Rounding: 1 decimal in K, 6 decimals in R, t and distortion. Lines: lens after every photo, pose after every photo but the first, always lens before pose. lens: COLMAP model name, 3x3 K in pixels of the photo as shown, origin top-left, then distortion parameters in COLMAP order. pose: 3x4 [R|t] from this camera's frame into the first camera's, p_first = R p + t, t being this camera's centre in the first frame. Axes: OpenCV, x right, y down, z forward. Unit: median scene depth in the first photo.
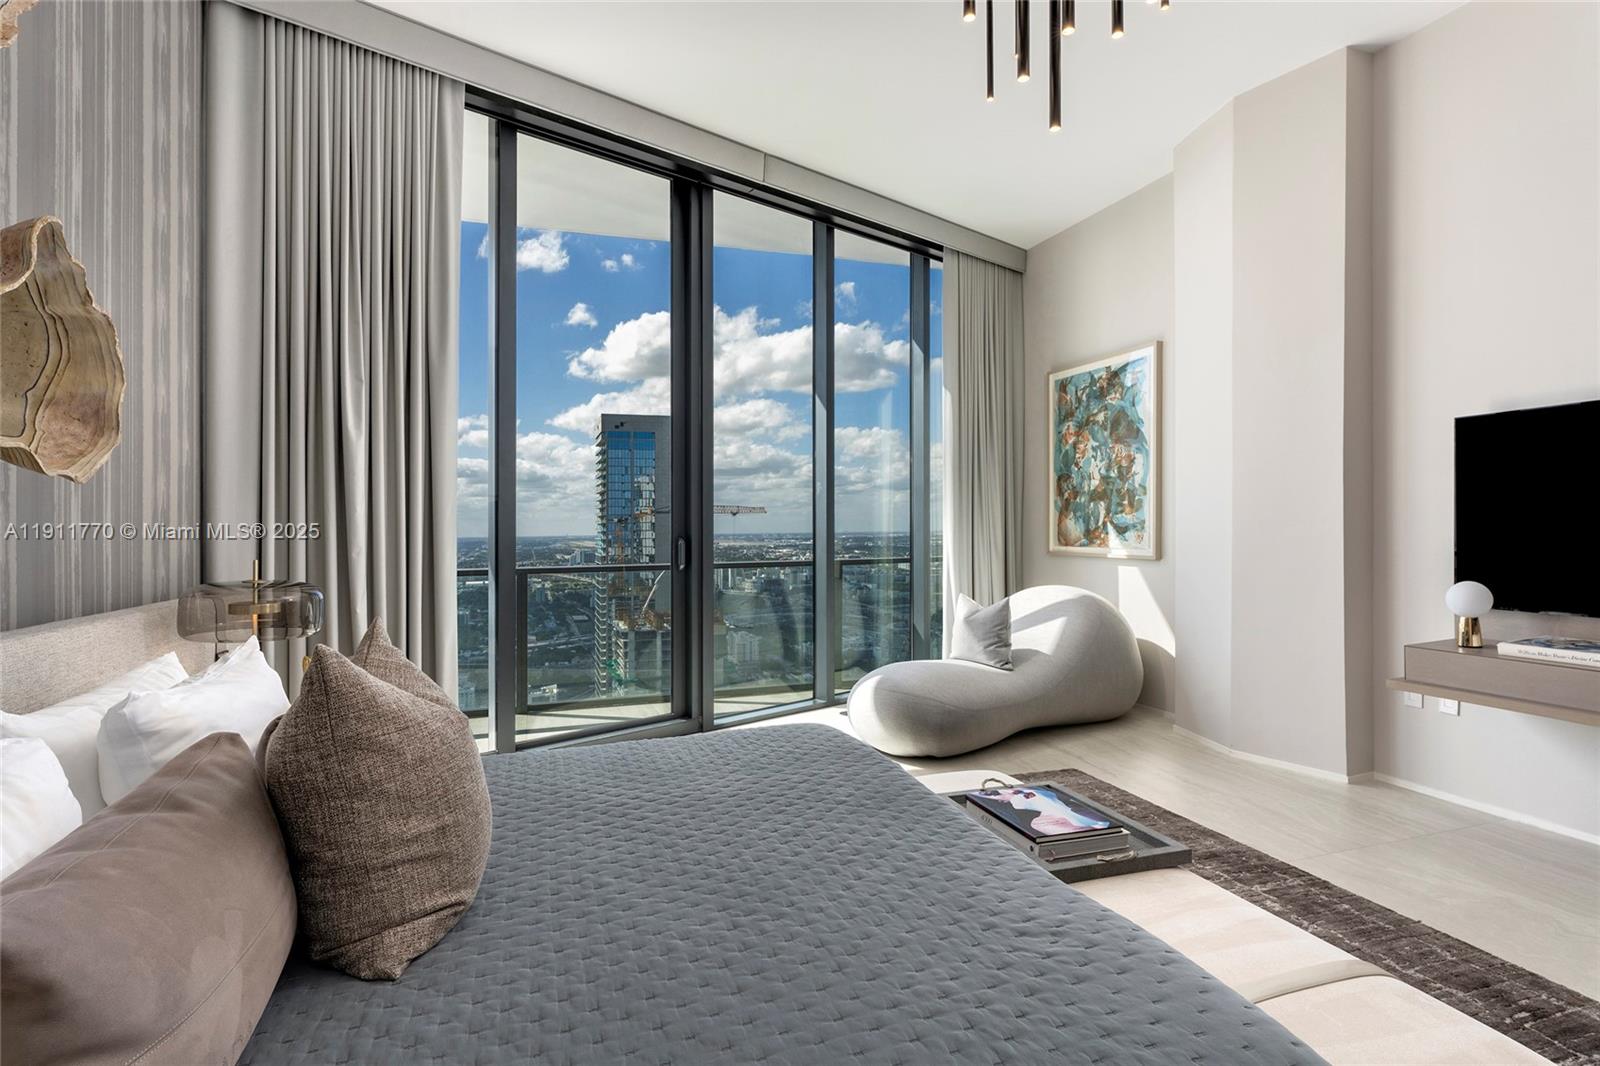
lens RADIAL K [[771.6, 0, 801.2], [0, 771.6, 530.7], [0, 0, 1]] dist [-0.009430, 0.000097]
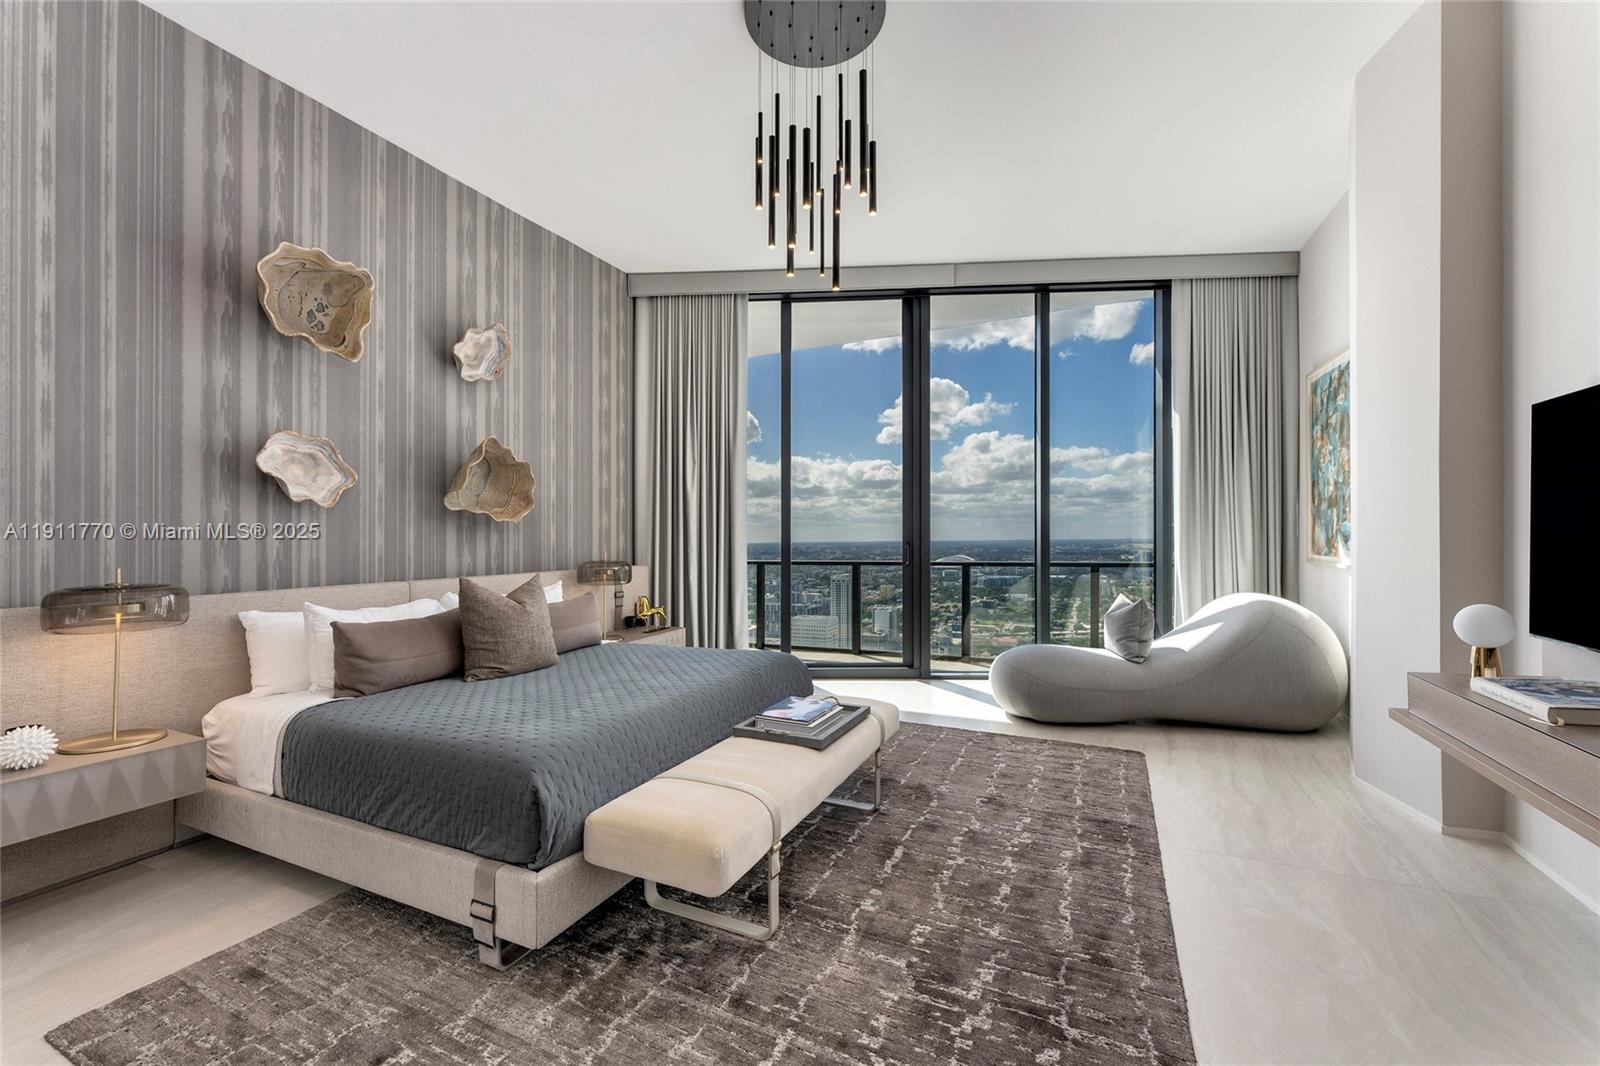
lens RADIAL K [[646.7, 0, 833.3], [0, 646.7, 528.3], [0, 0, 1]] dist [-0.003308, -0.000164]
pose [[0.747520, -0.007602, -0.664196, 0.644756], [0.001394, 0.999950, -0.009877, -0.008995], [0.664238, 0.006458, 0.747493, -0.004642]]
